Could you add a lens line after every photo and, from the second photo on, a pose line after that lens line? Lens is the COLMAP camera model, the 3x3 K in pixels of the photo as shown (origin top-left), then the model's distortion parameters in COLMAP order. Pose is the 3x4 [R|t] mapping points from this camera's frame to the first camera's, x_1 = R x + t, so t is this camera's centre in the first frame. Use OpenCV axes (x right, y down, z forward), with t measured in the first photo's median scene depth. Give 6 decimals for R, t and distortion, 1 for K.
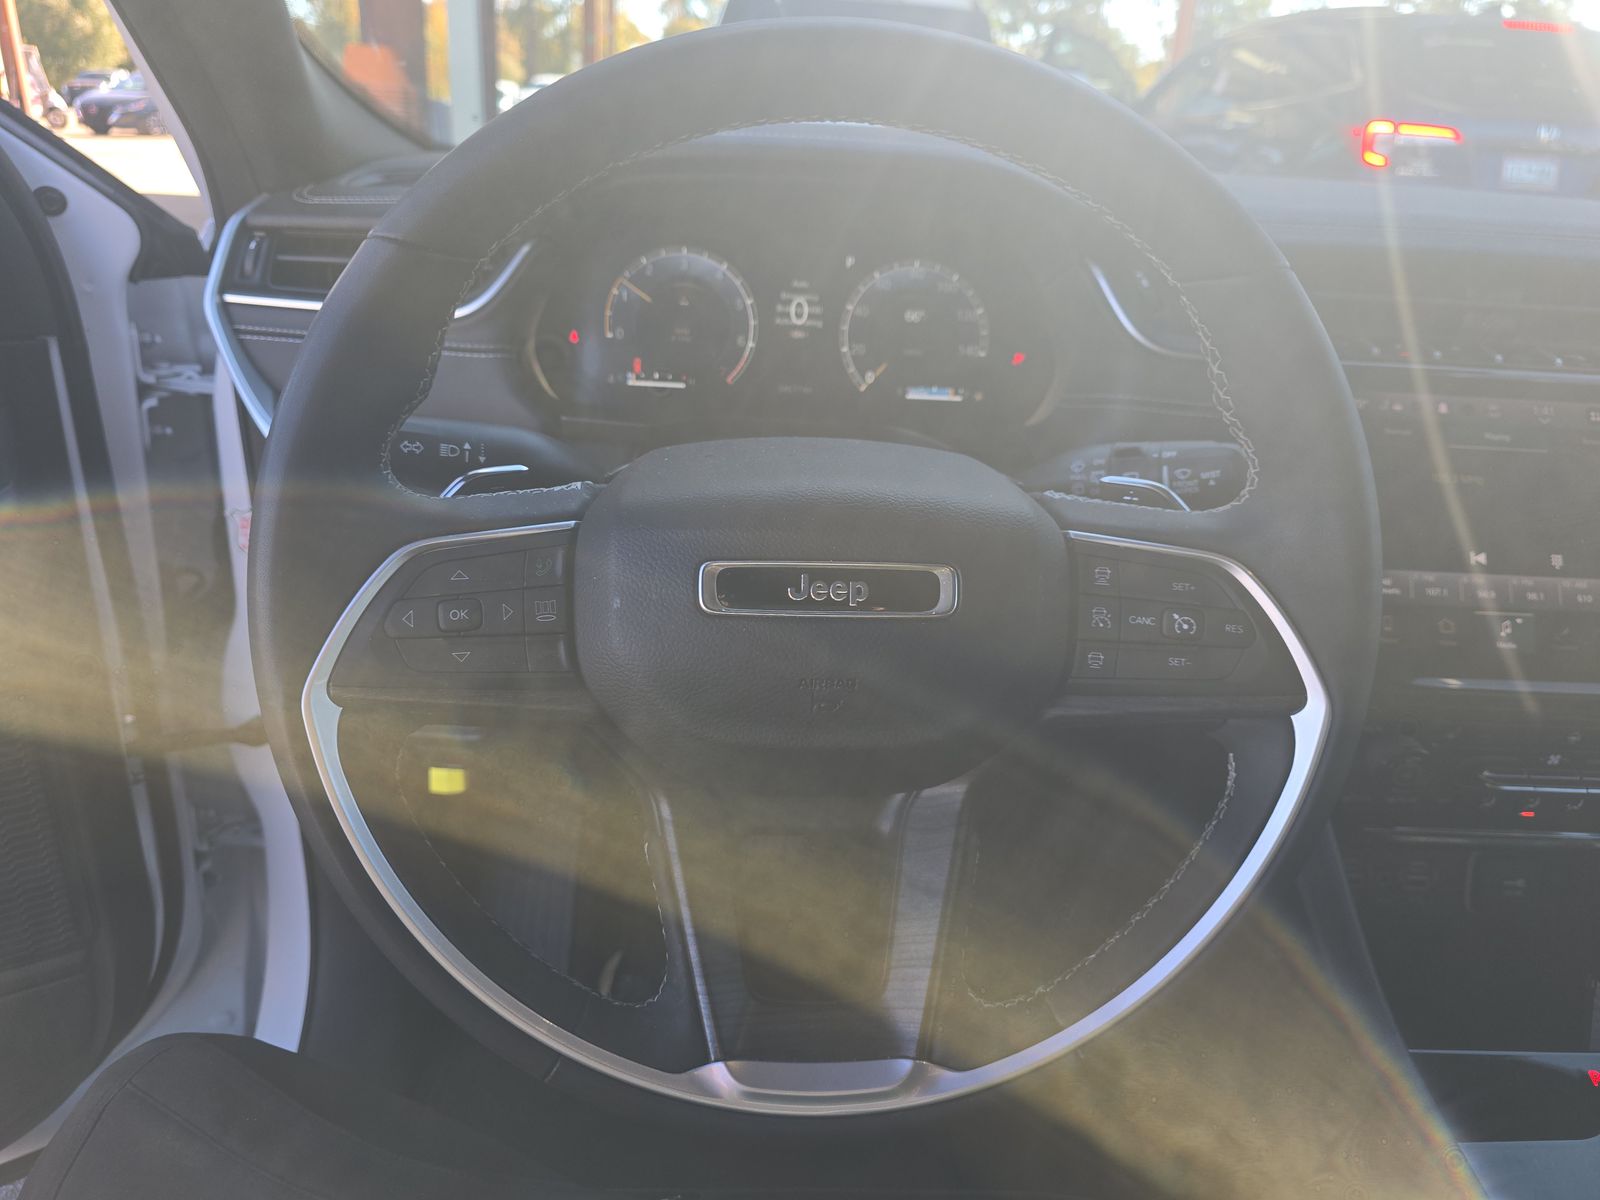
lens RADIAL K [[1069.2, 0, 800.2], [0, 1069.2, 651.1], [0, 0, 1]] dist [0.062542, -0.074205]
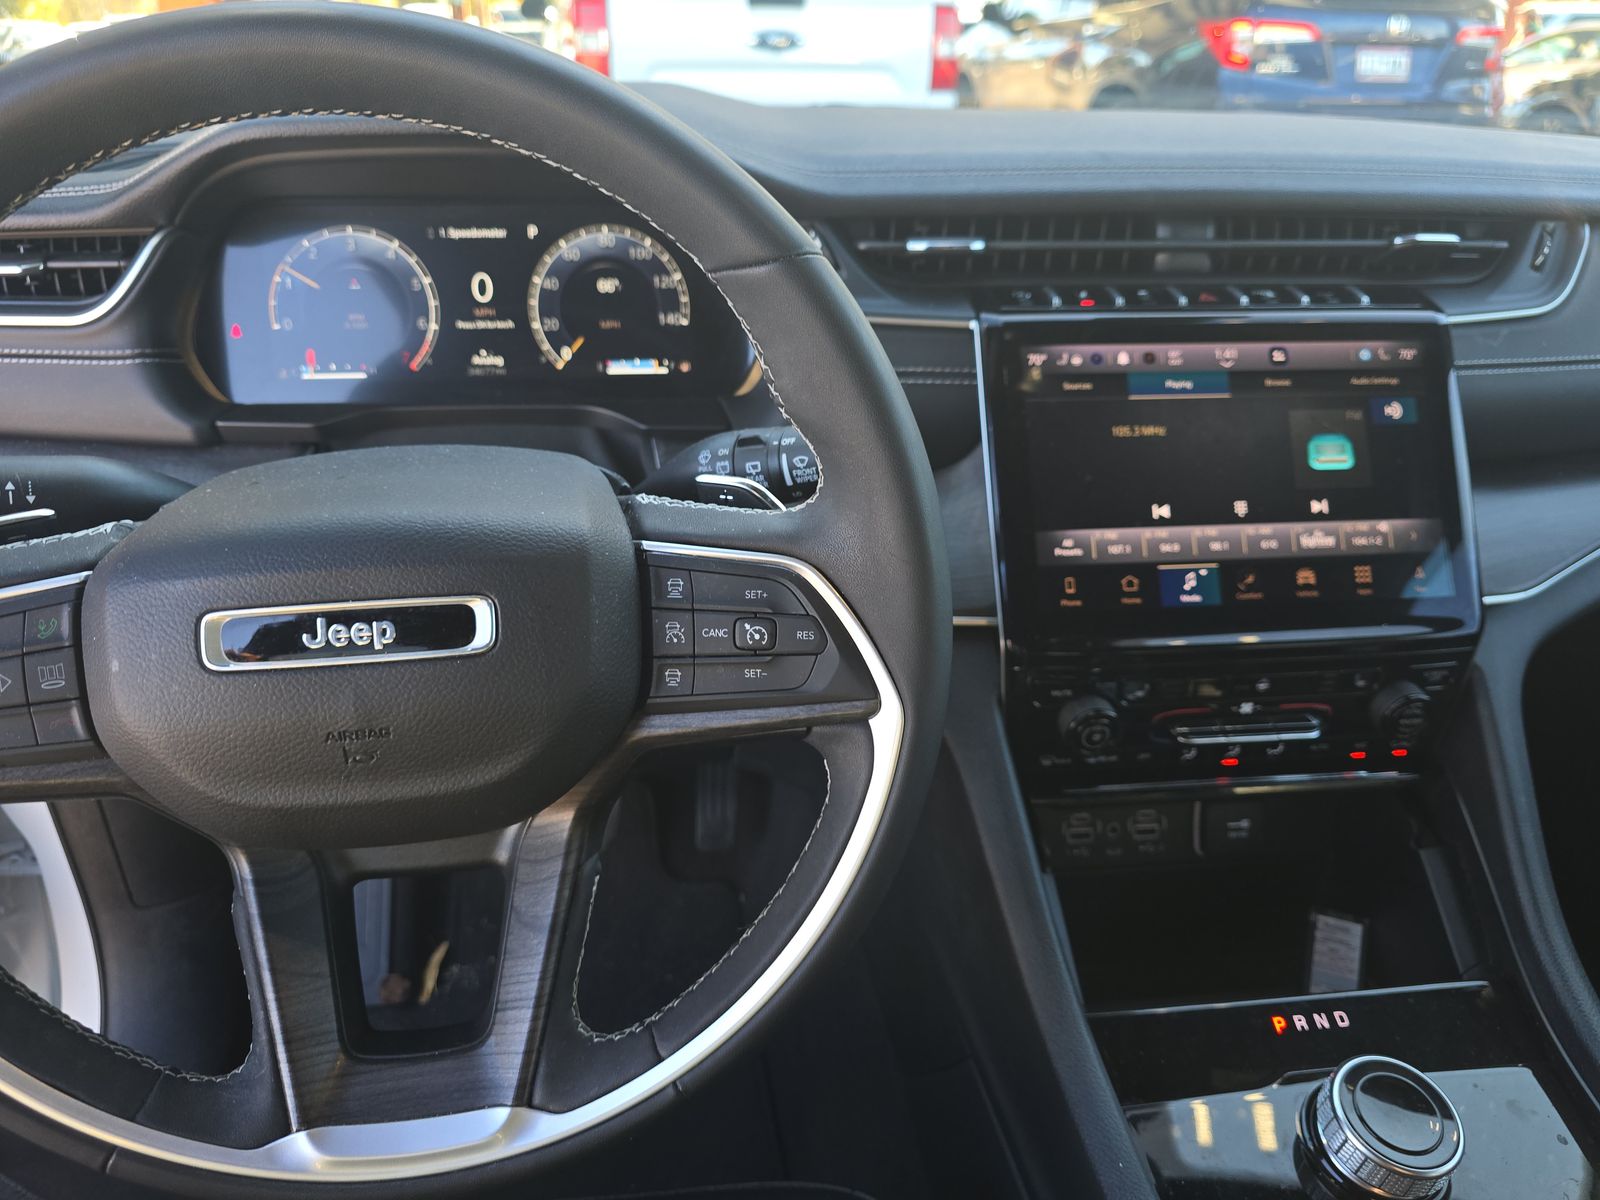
lens RADIAL K [[1073.2, 0, 798.2], [0, 1073.2, 642.3], [0, 0, 1]] dist [0.043919, -0.055362]
pose [[0.995615, -0.078244, 0.051275, 0.238351], [0.075302, 0.995530, 0.057010, -0.048215], [-0.055507, -0.052899, 0.997056, 0.031679]]
